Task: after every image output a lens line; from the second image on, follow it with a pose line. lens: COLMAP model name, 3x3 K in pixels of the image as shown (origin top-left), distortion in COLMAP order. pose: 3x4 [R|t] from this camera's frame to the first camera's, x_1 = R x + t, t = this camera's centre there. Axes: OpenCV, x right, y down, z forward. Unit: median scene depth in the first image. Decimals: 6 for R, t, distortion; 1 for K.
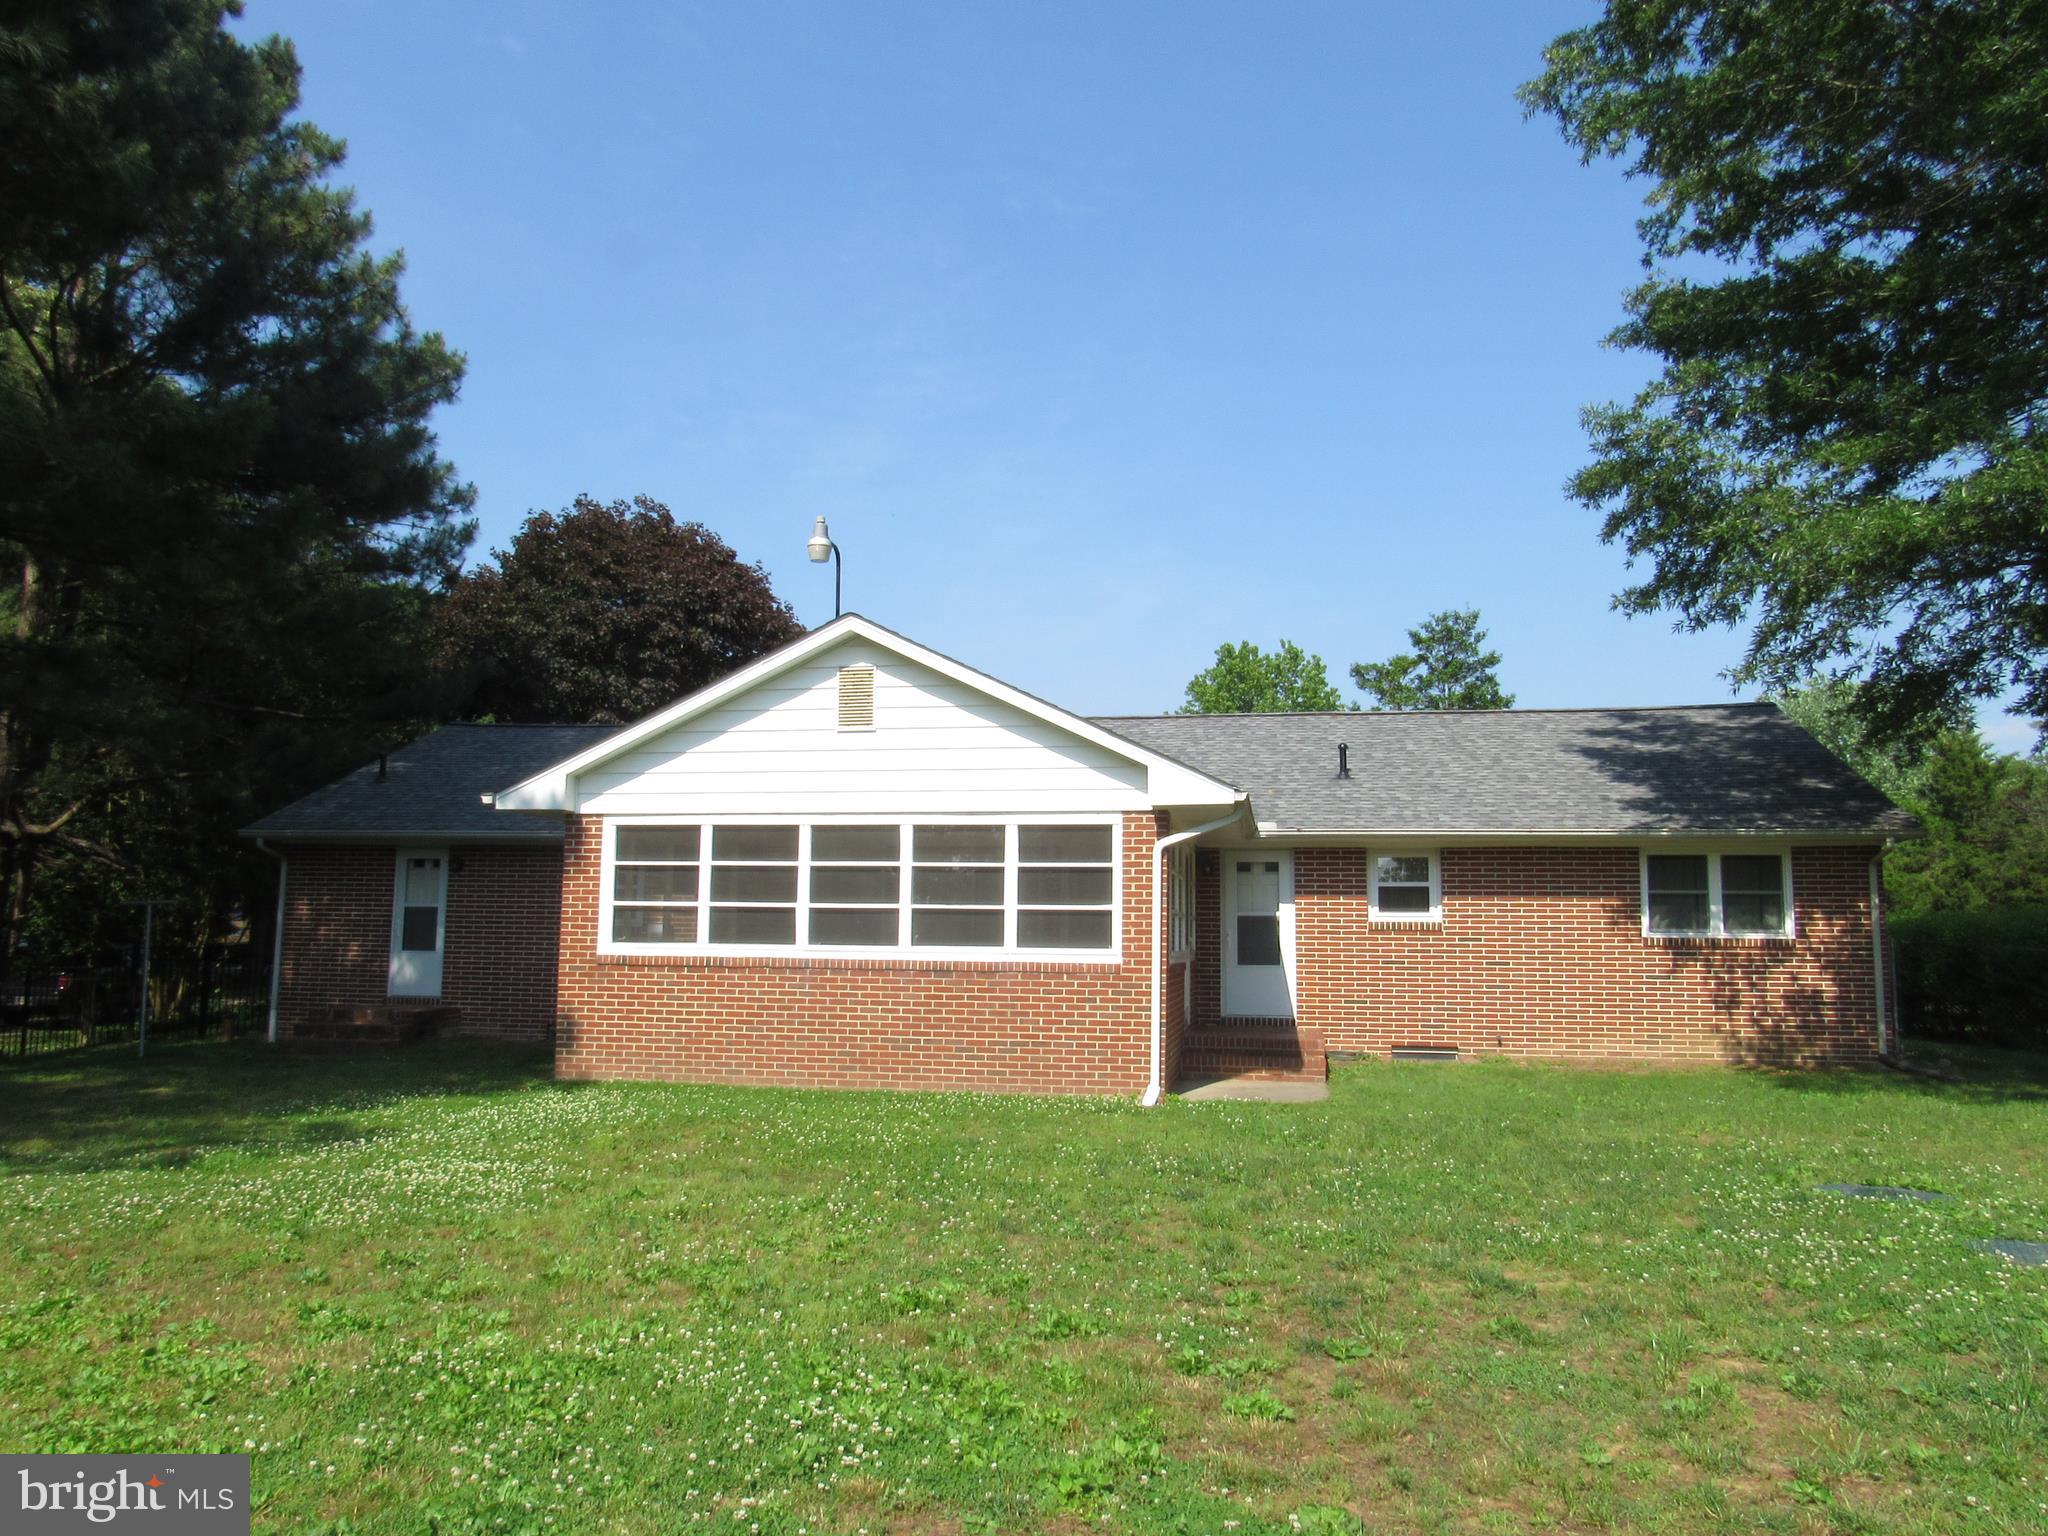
lens RADIAL K [[1465.7, 0, 1024.0], [0, 1465.7, 768.0], [0, 0, 1]] dist [-0.006354, 0.005469]
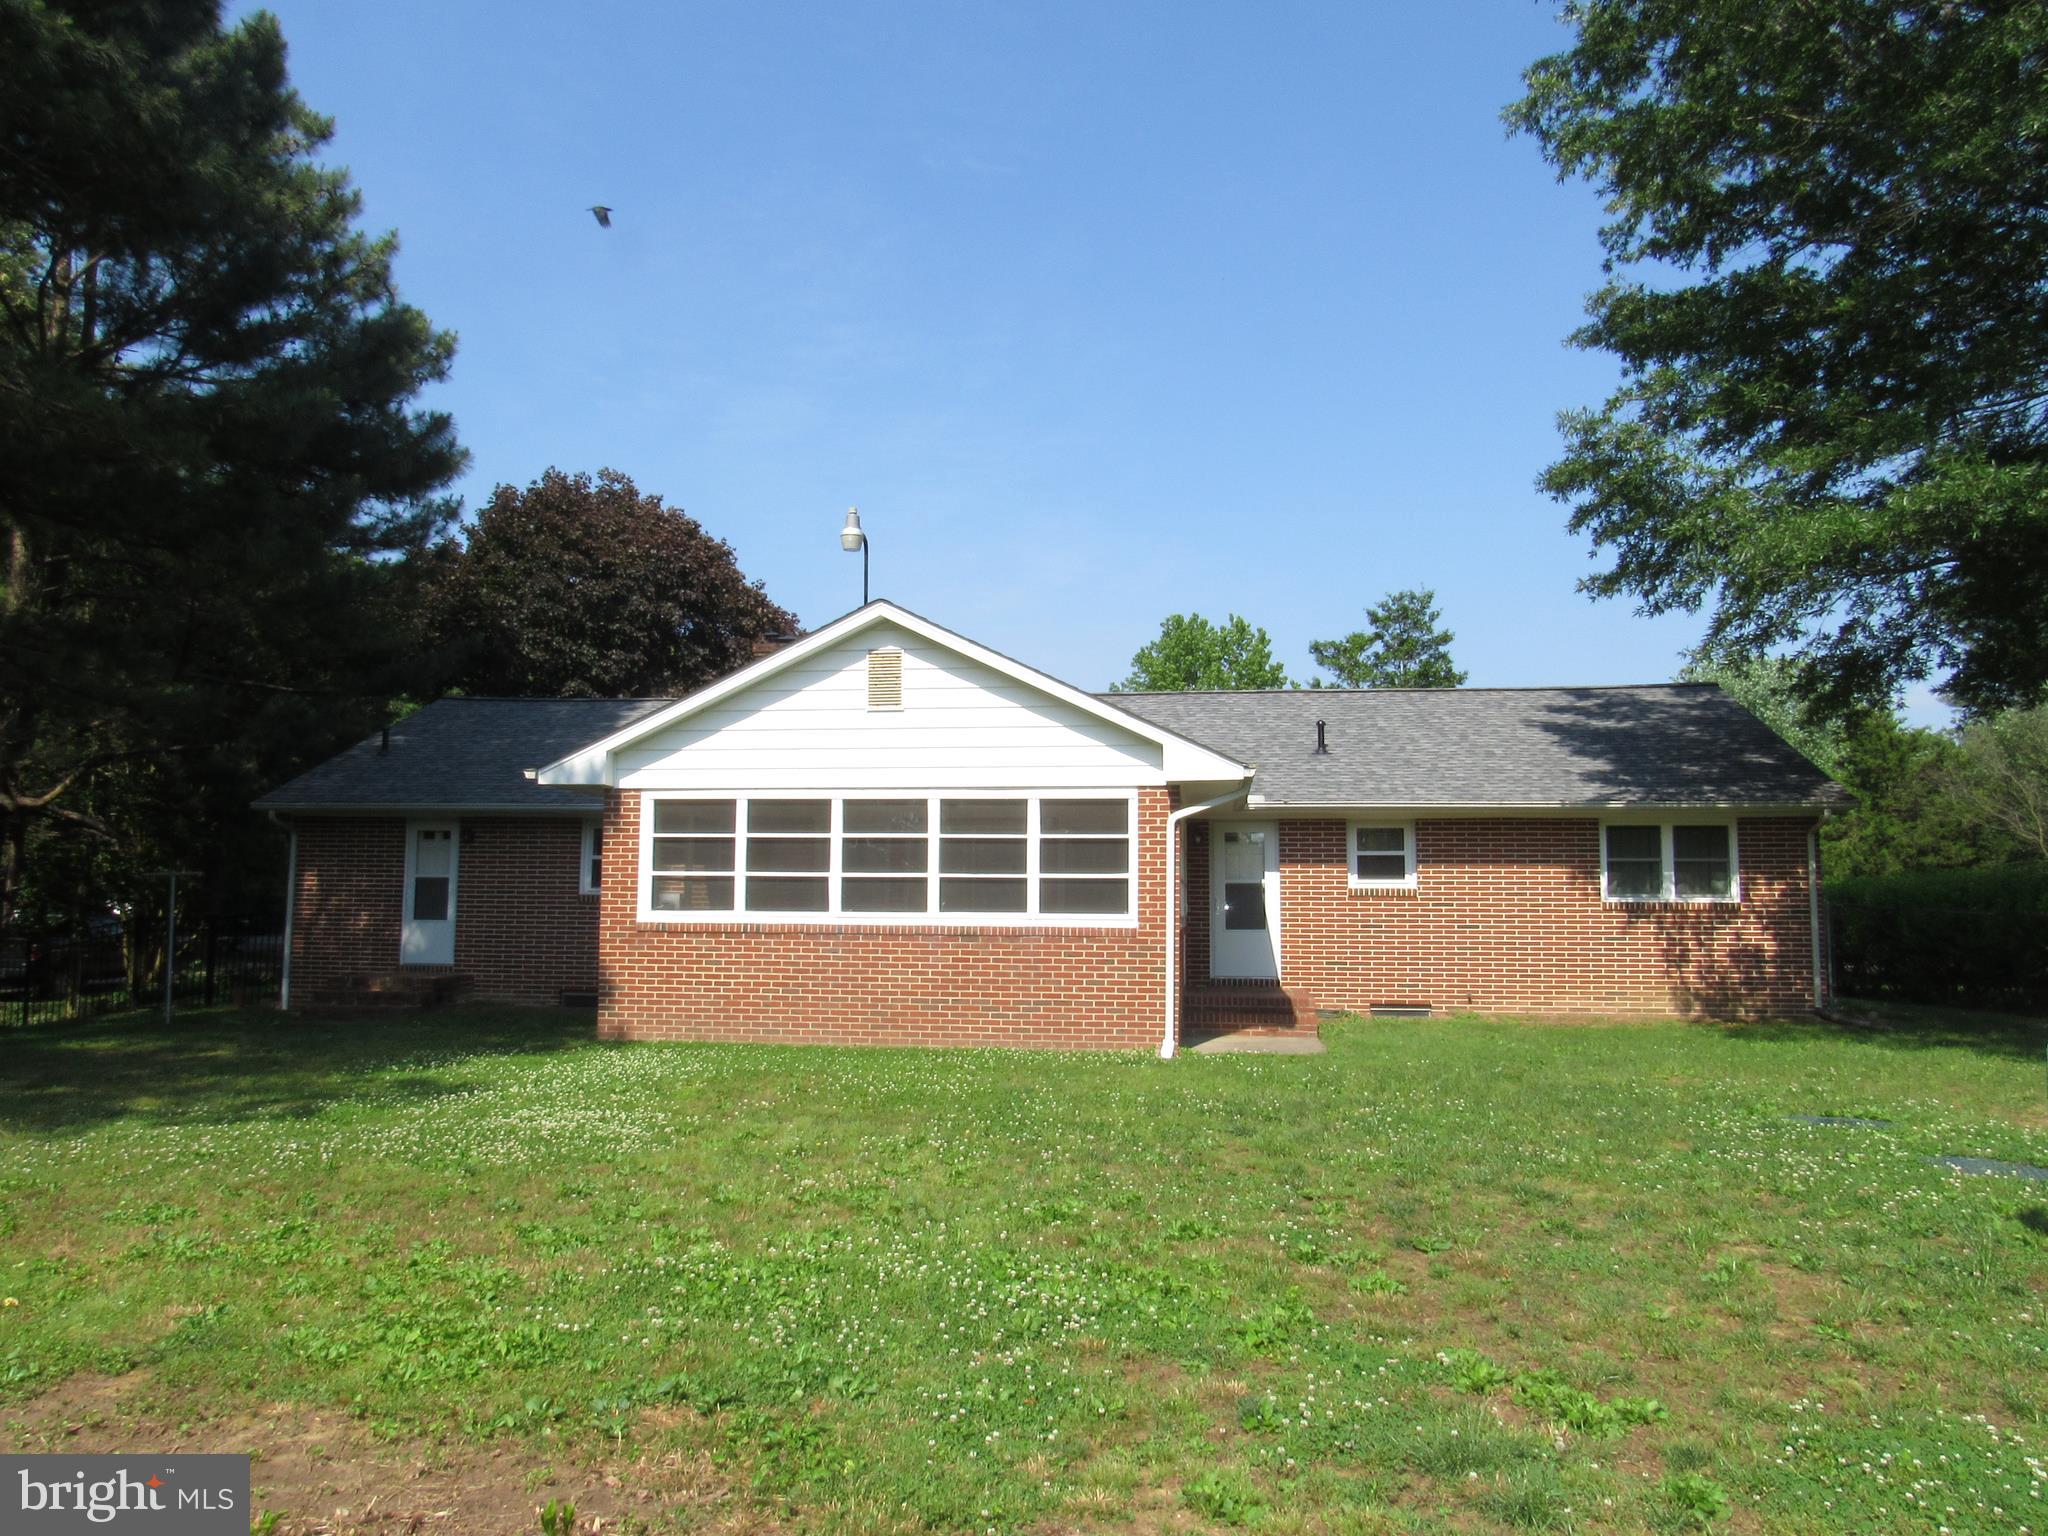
lens RADIAL K [[1465.7, 0, 1024.0], [0, 1465.7, 768.0], [0, 0, 1]] dist [-0.006354, 0.005469]
pose [[0.998853, 0.000178, 0.047873, -0.053723], [-0.001202, 0.999771, 0.021360, -0.005365], [-0.047858, -0.021394, 0.998625, -0.054241]]
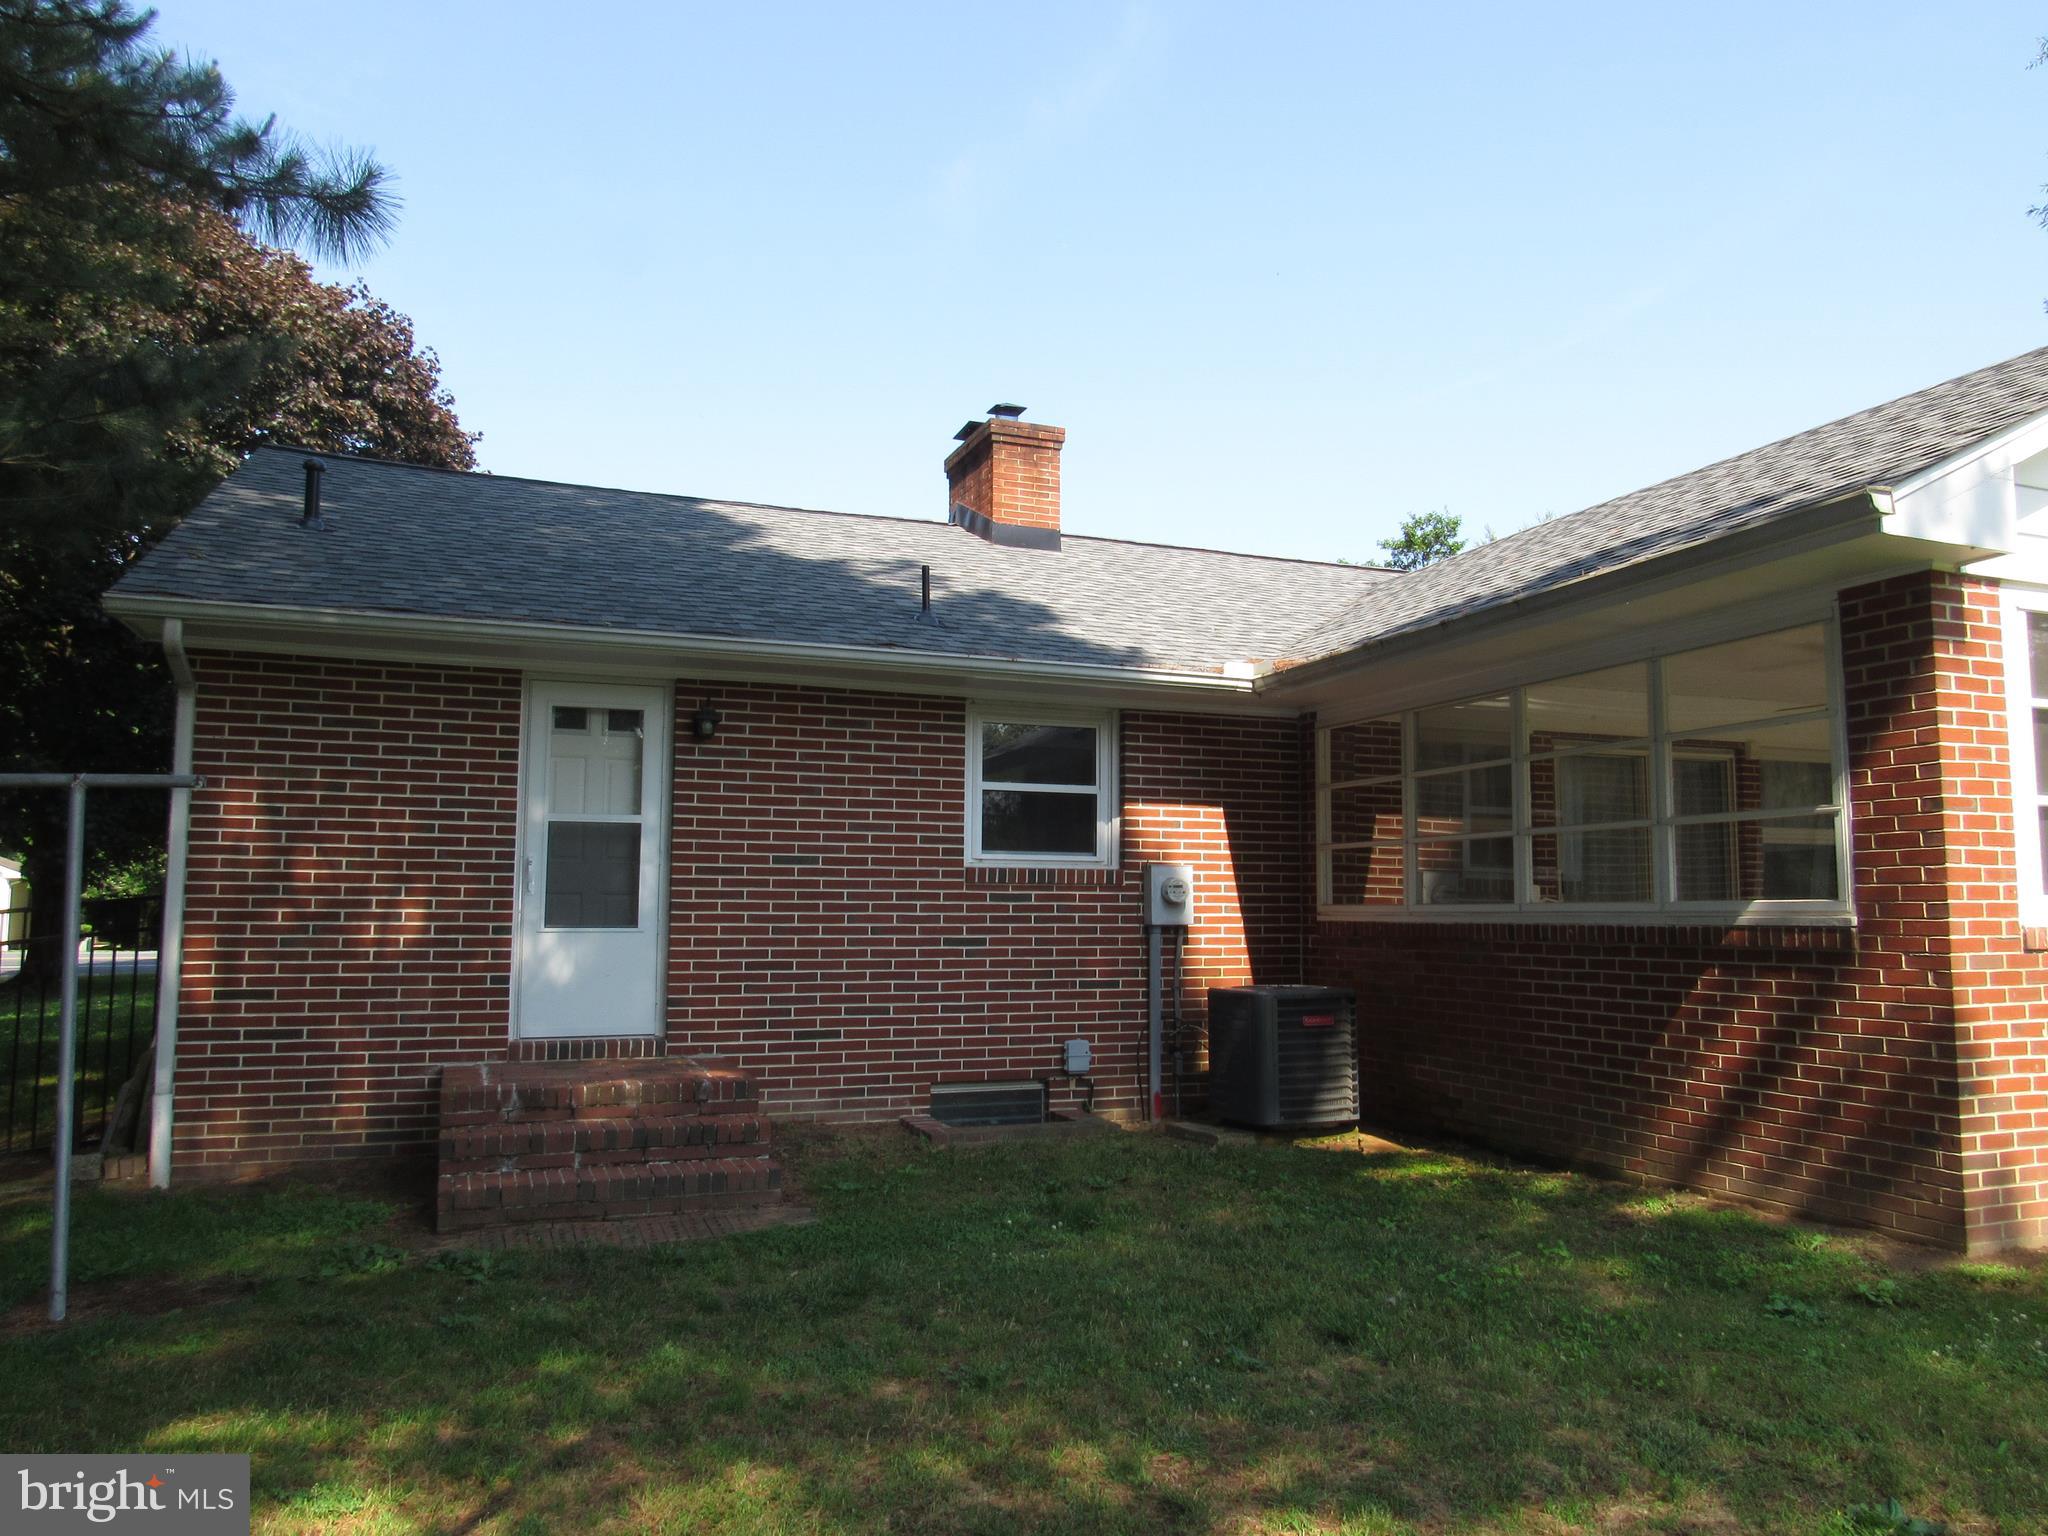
lens RADIAL K [[1465.7, 0, 1024.0], [0, 1465.7, 768.0], [0, 0, 1]] dist [-0.006354, 0.005469]
pose [[0.847814, 0.040249, 0.528765, -0.623016], [-0.054361, 0.998459, 0.011160, 0.079894], [-0.527501, -0.038206, 0.848695, 0.682002]]
